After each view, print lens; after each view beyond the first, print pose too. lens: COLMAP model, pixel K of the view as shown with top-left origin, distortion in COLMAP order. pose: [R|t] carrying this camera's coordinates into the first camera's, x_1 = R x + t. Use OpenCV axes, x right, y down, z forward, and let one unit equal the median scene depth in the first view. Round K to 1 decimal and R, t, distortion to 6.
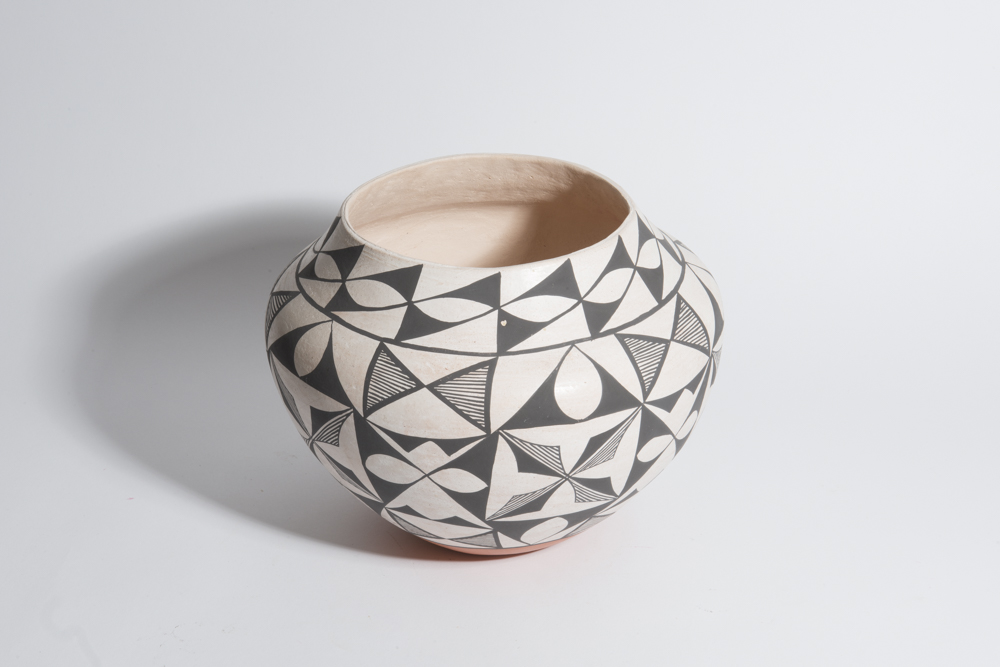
lens RADIAL K [[1950.7, 0, 501.3], [0, 1950.7, 335.8], [0, 0, 1]] dist [0.079845, 0.000000]
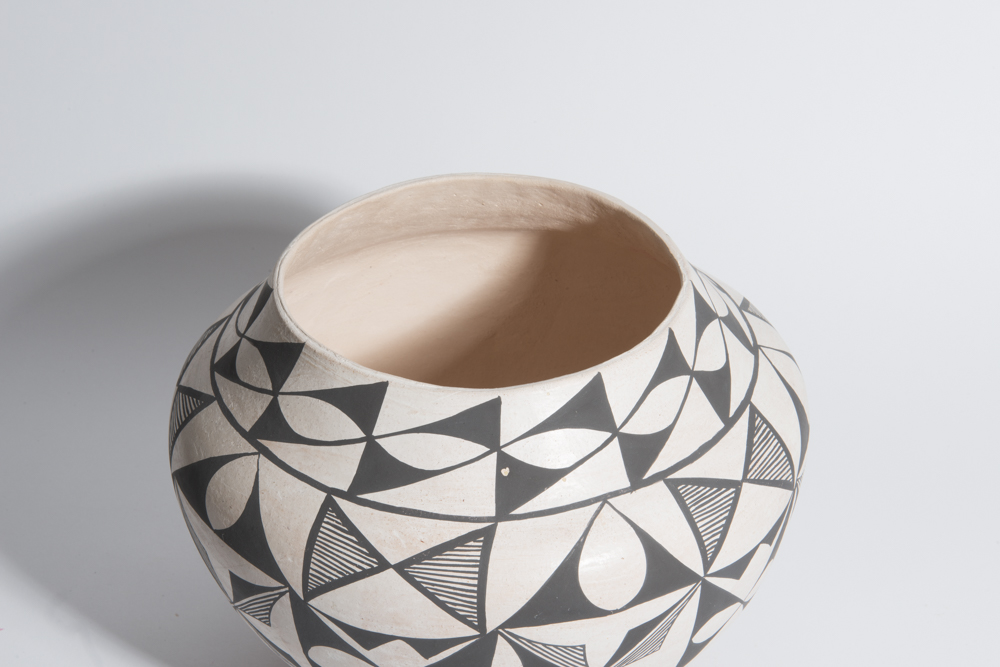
lens RADIAL K [[1950.7, 0, 498.6], [0, 1950.7, 331.3], [0, 0, 1]] dist [0.079845, 0.000000]
pose [[0.999973, 0.001473, 0.007209, -0.006033], [-0.002268, 0.993764, 0.111483, -0.130661], [-0.007000, -0.111496, 0.993740, 0.312401]]
